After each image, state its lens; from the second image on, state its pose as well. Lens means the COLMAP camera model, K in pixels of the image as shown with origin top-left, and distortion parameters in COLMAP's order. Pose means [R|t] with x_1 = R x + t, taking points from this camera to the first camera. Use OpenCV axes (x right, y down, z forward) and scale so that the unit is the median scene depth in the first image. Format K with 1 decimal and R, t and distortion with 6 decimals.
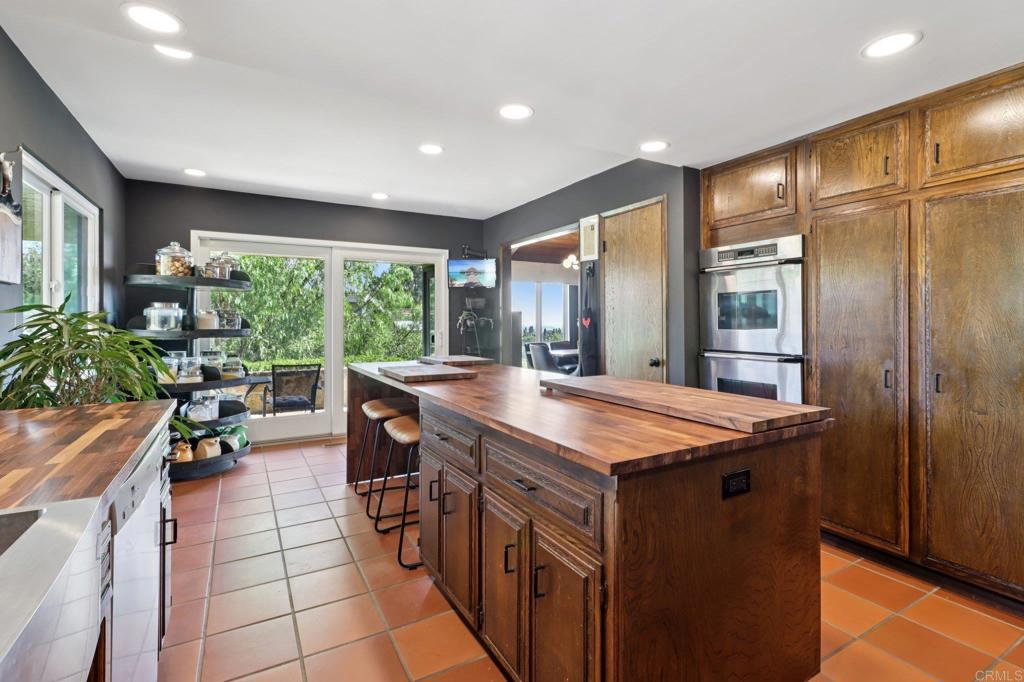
lens RADIAL K [[483.9, 0, 517.8], [0, 483.9, 325.2], [0, 0, 1]] dist [0.000569, 0.000091]
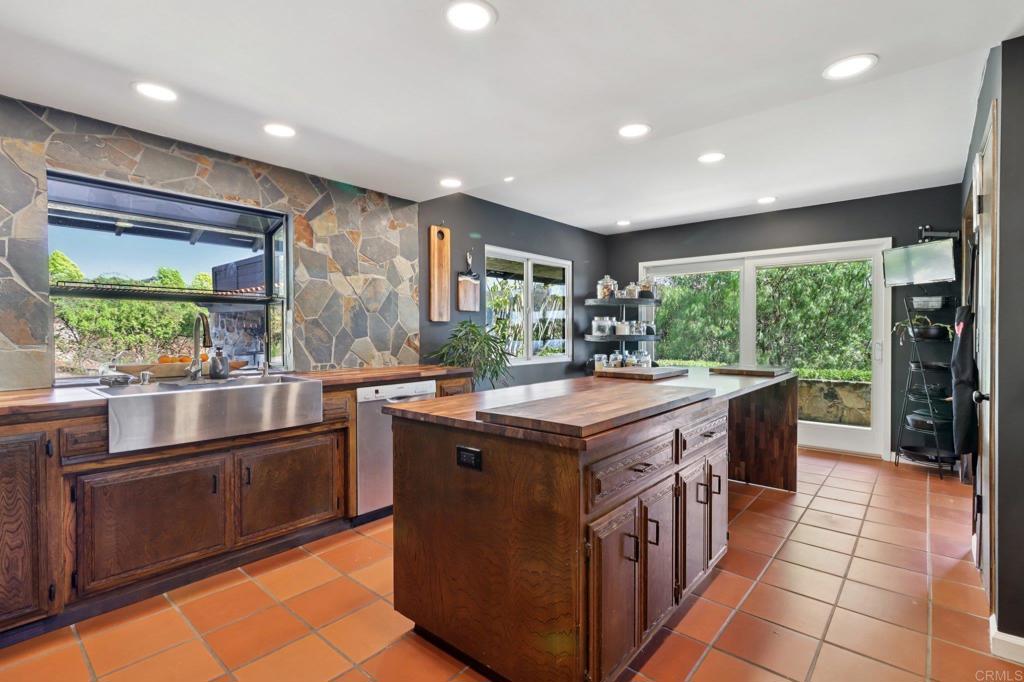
lens RADIAL K [[482.0, 0, 512.0], [0, 482.0, 341.0], [0, 0, 1]] dist [0.002194, 0.000444]
pose [[0.327762, 0.020123, -0.944546, 0.610853], [-0.007773, 0.999797, 0.018603, 0.003151], [0.944728, 0.001245, 0.327852, 0.262819]]
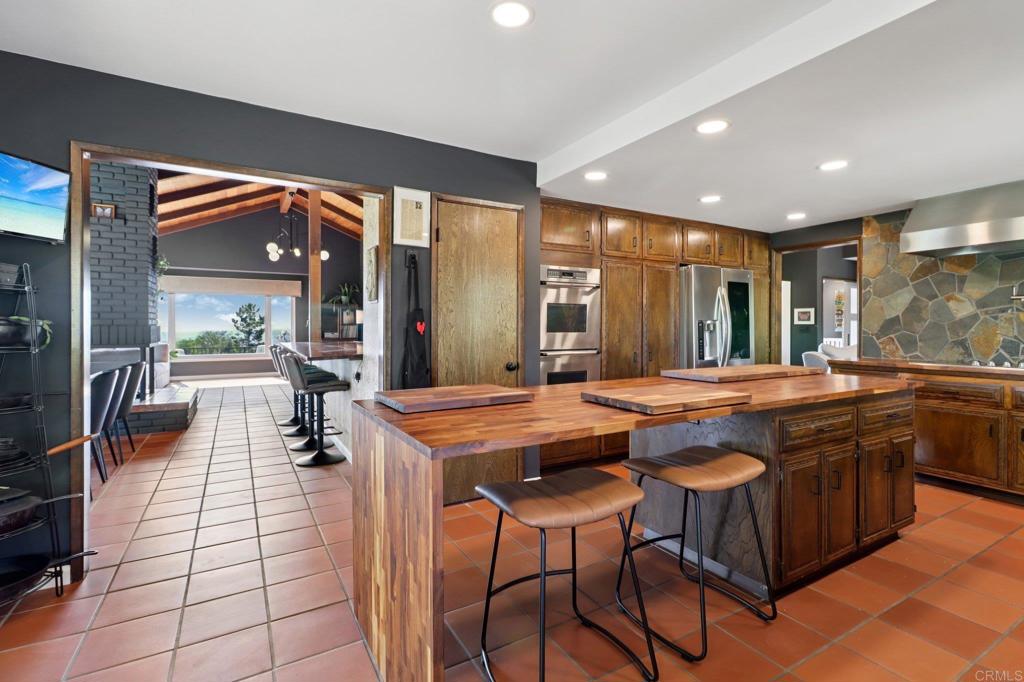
lens RADIAL K [[482.0, 0, 512.0], [0, 482.0, 341.0], [0, 0, 1]] dist [0.002194, 0.000444]
pose [[0.000699, -0.023184, 0.999731, -0.708090], [0.013943, 0.999634, 0.023172, -0.000353], [-0.999903, 0.013923, 0.001021, 0.970573]]
